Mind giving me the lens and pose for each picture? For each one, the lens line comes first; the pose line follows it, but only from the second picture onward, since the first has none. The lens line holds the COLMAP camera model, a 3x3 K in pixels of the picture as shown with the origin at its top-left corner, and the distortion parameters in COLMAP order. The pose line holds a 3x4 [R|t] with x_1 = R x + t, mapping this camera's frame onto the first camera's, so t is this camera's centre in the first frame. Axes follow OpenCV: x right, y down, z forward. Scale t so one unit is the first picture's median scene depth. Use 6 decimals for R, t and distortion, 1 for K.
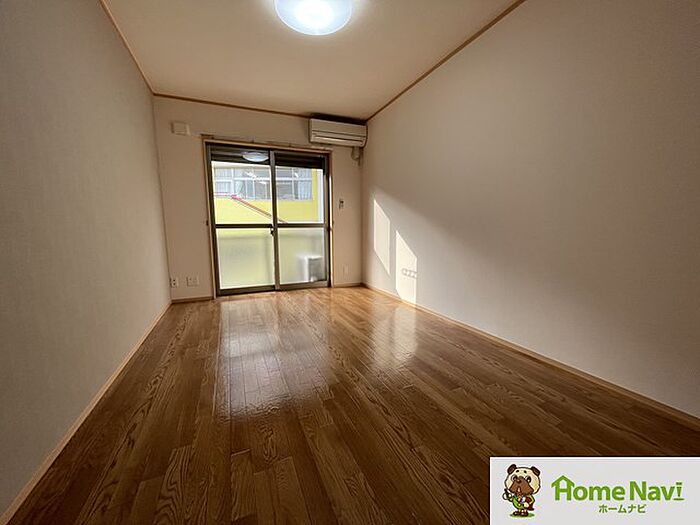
lens RADIAL K [[283.9, 0, 347.4], [0, 283.9, 263.6], [0, 0, 1]] dist [-0.001855, -0.000347]
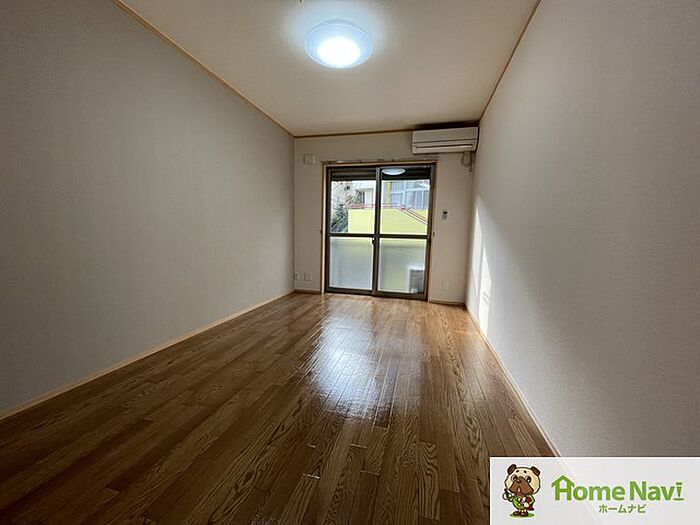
lens RADIAL K [[283.9, 0, 346.3], [0, 283.9, 261.1], [0, 0, 1]] dist [-0.001855, -0.000347]
pose [[0.792076, 0.087323, -0.604145, 0.311377], [-0.109664, 0.993969, -0.000109, -0.024567], [0.600491, 0.066339, 0.796875, 0.077491]]
